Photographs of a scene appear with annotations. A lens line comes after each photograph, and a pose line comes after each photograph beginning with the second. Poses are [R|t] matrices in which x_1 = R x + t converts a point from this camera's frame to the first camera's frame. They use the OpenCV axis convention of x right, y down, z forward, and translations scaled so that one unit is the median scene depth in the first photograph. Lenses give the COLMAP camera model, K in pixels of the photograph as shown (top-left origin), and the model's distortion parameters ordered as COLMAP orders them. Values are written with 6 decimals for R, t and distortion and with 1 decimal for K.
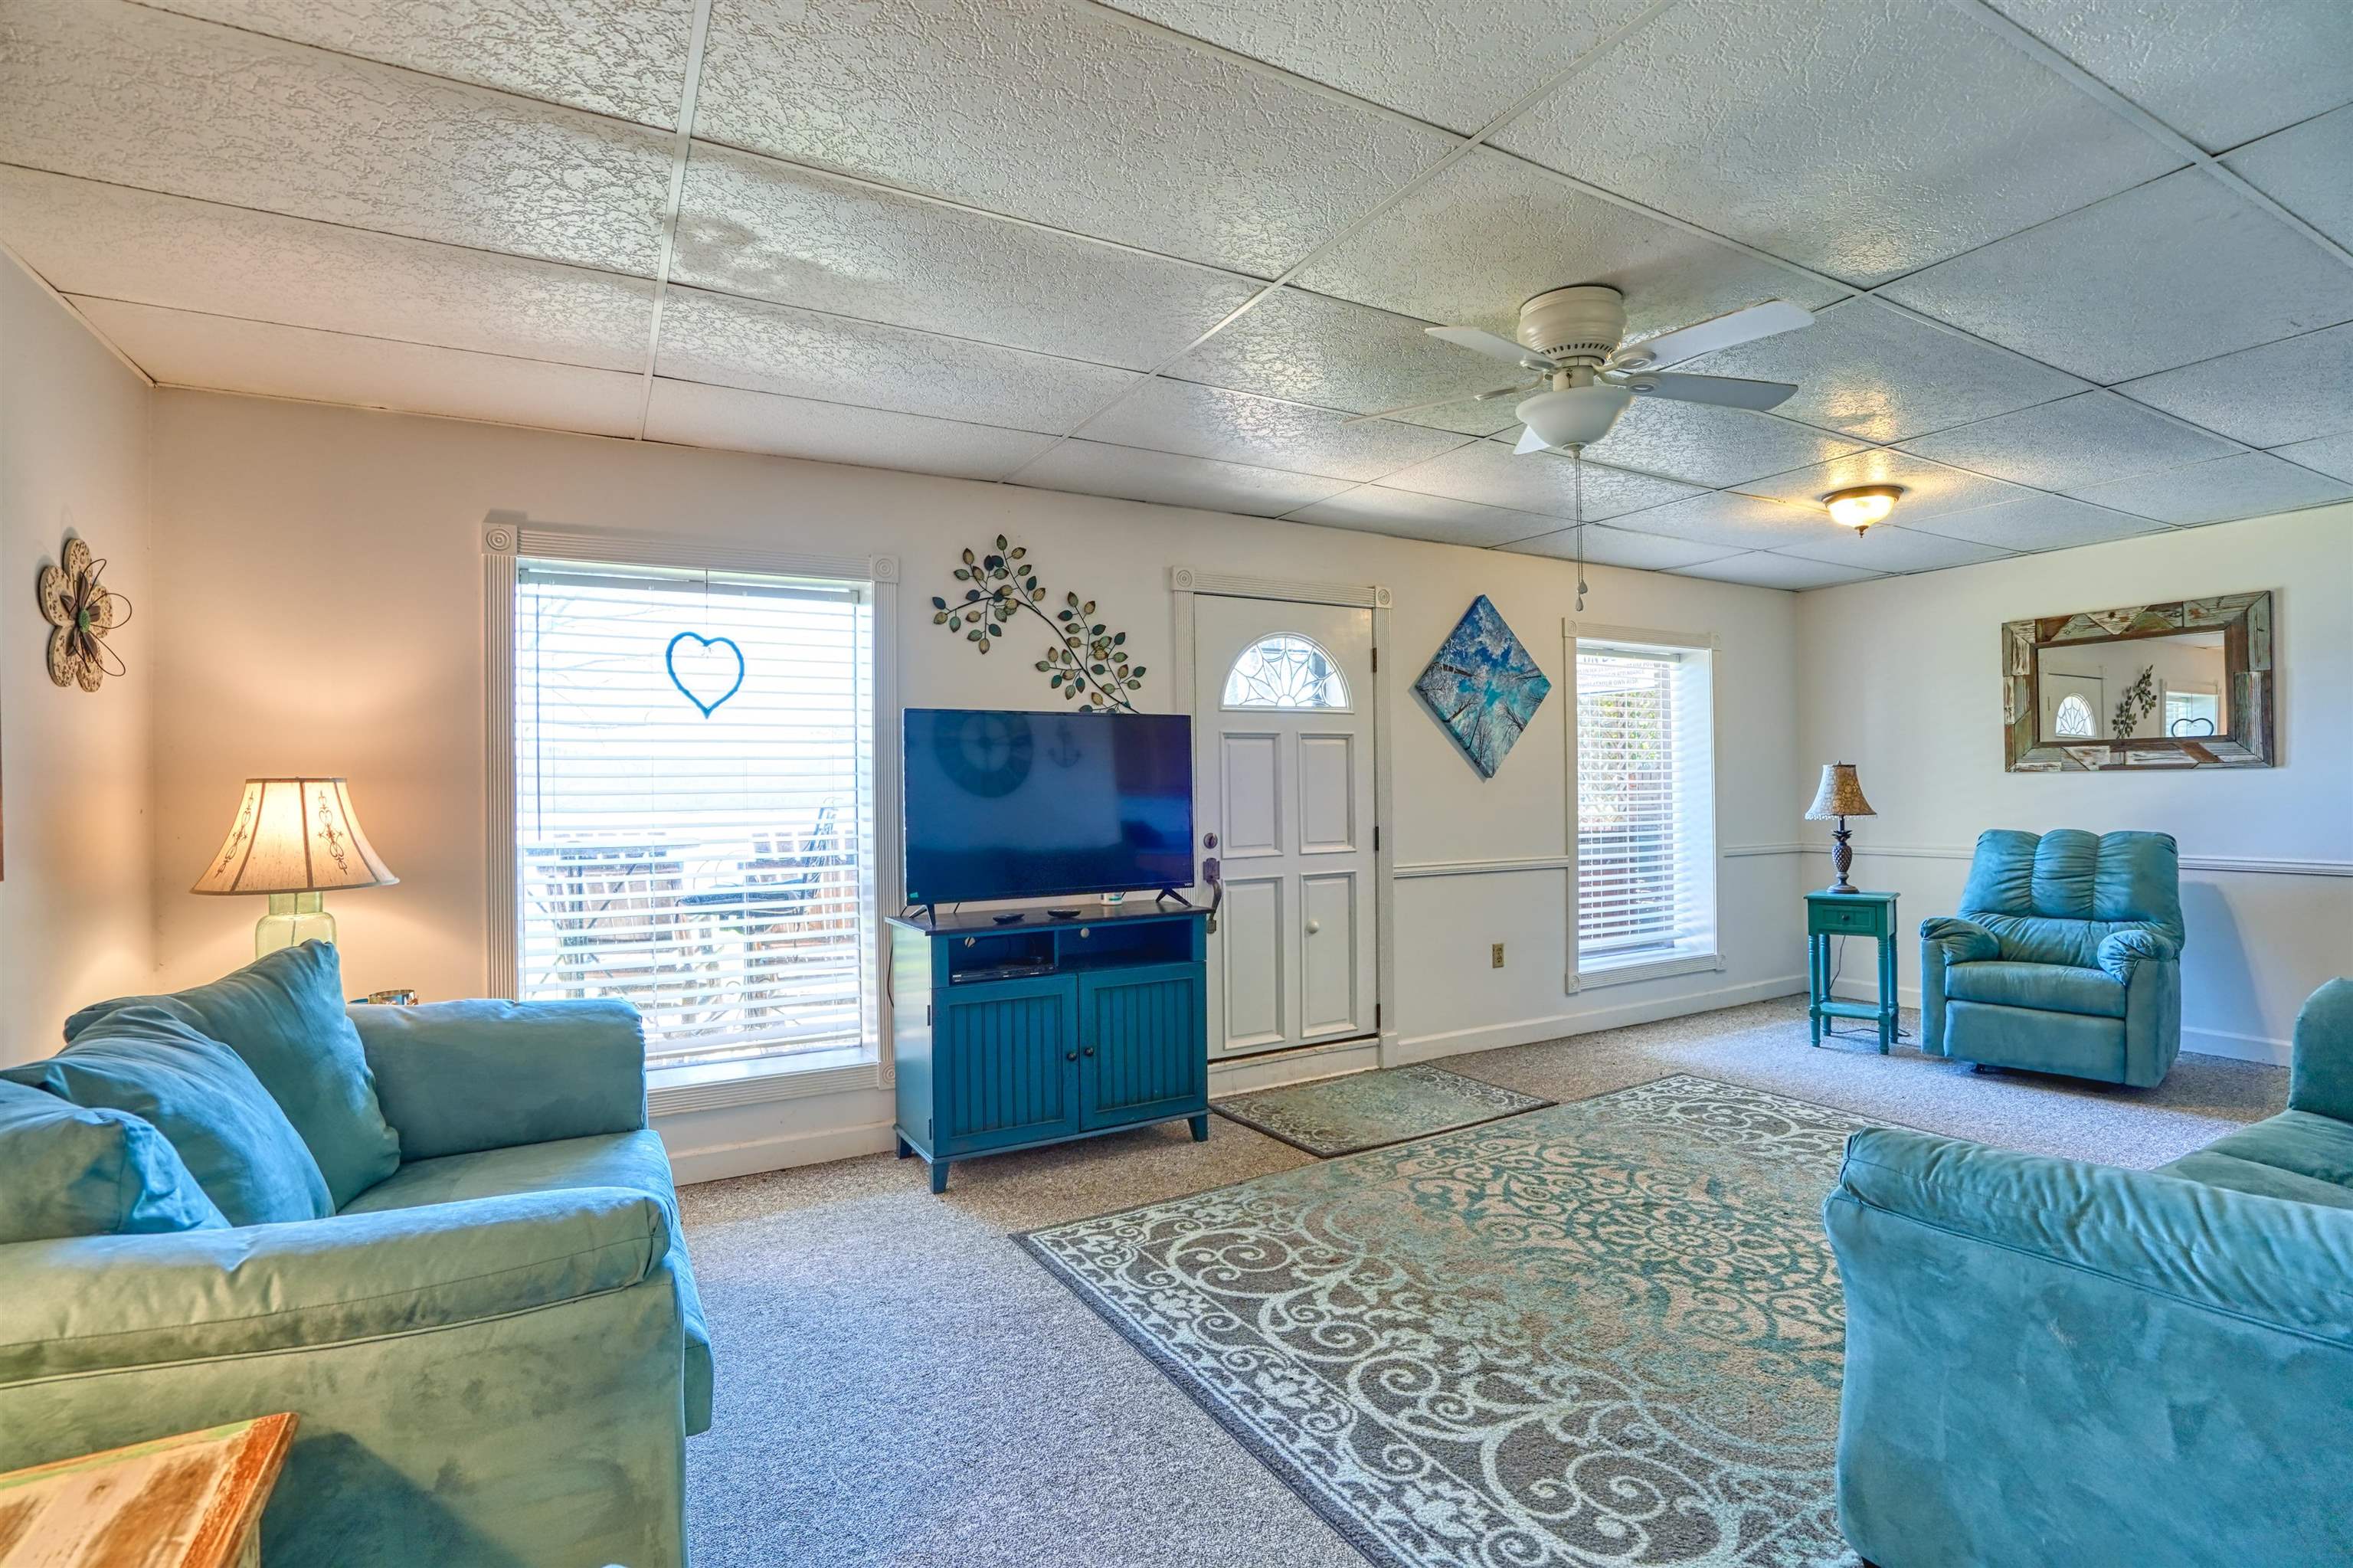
lens RADIAL K [[1104.3, 0, 1169.3], [0, 1104.3, 788.0], [0, 0, 1]] dist [-0.068434, 0.030133]
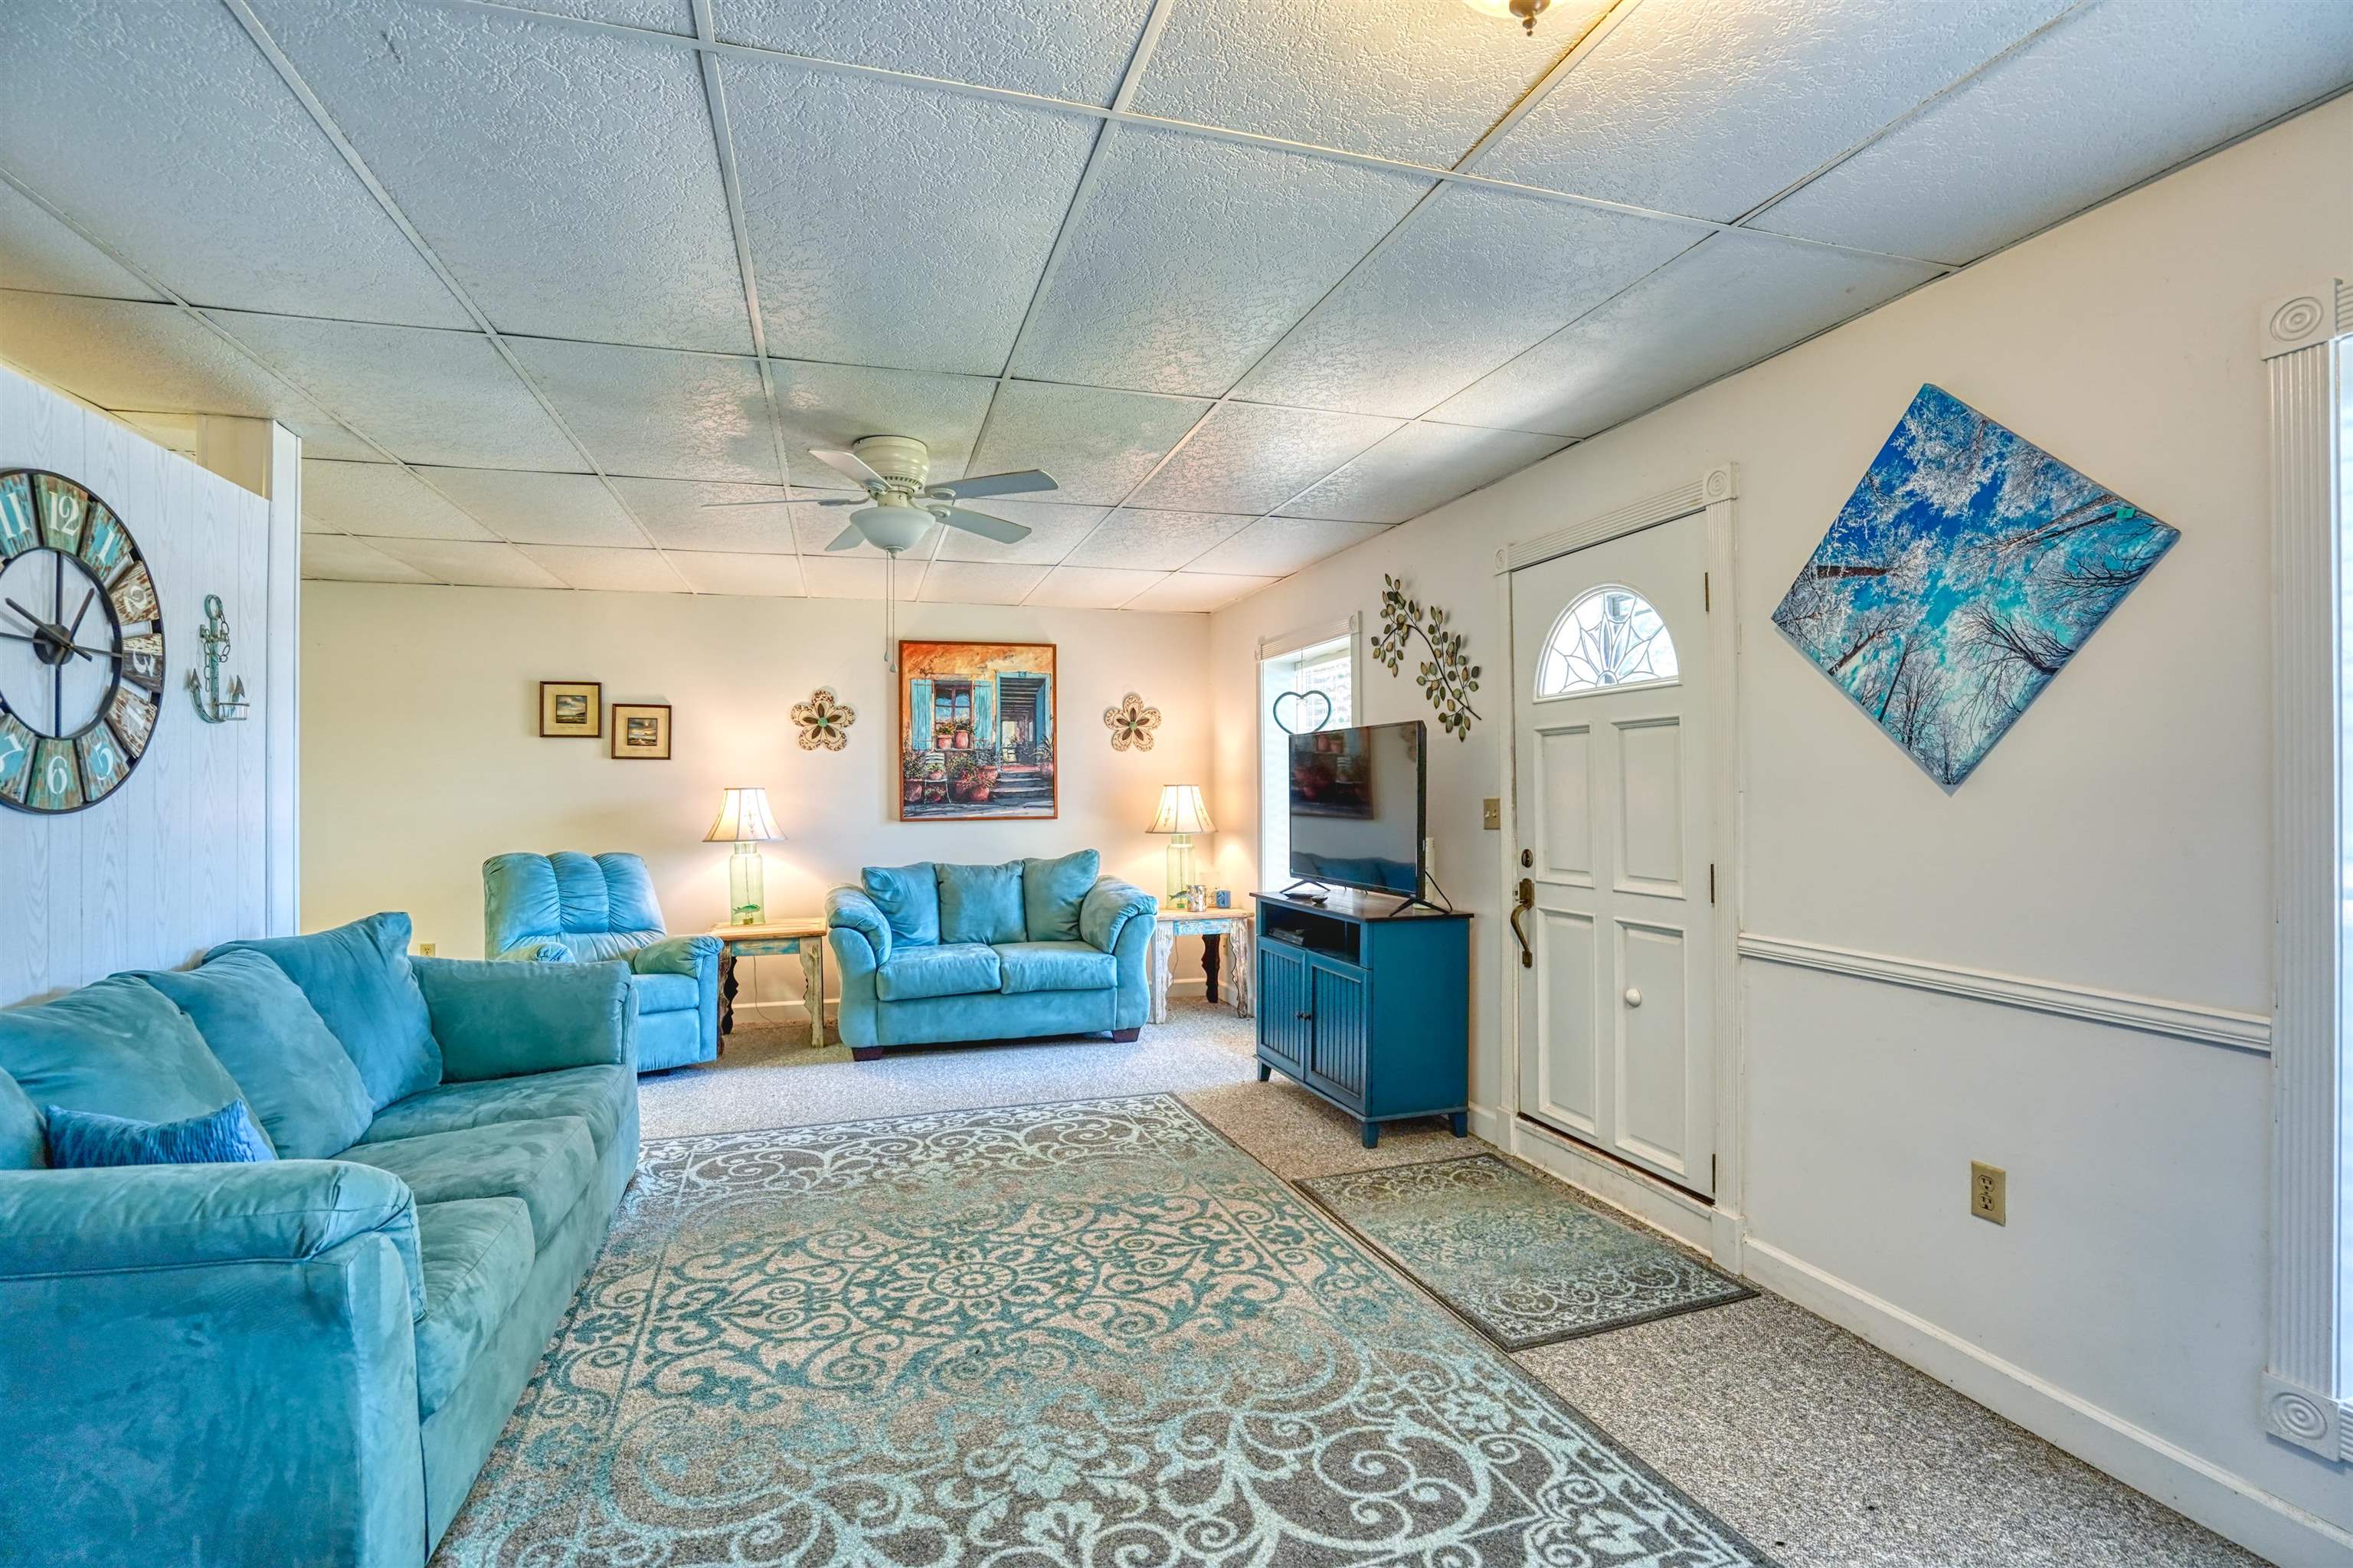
lens RADIAL K [[1104.3, 0, 1169.3], [0, 1104.3, 788.0], [0, 0, 1]] dist [-0.068434, 0.030133]
pose [[-0.209627, 0.014709, -0.977671, 1.086121], [0.011507, 0.999855, 0.012576, -0.023841], [0.977714, -0.008614, -0.209766, 1.077522]]
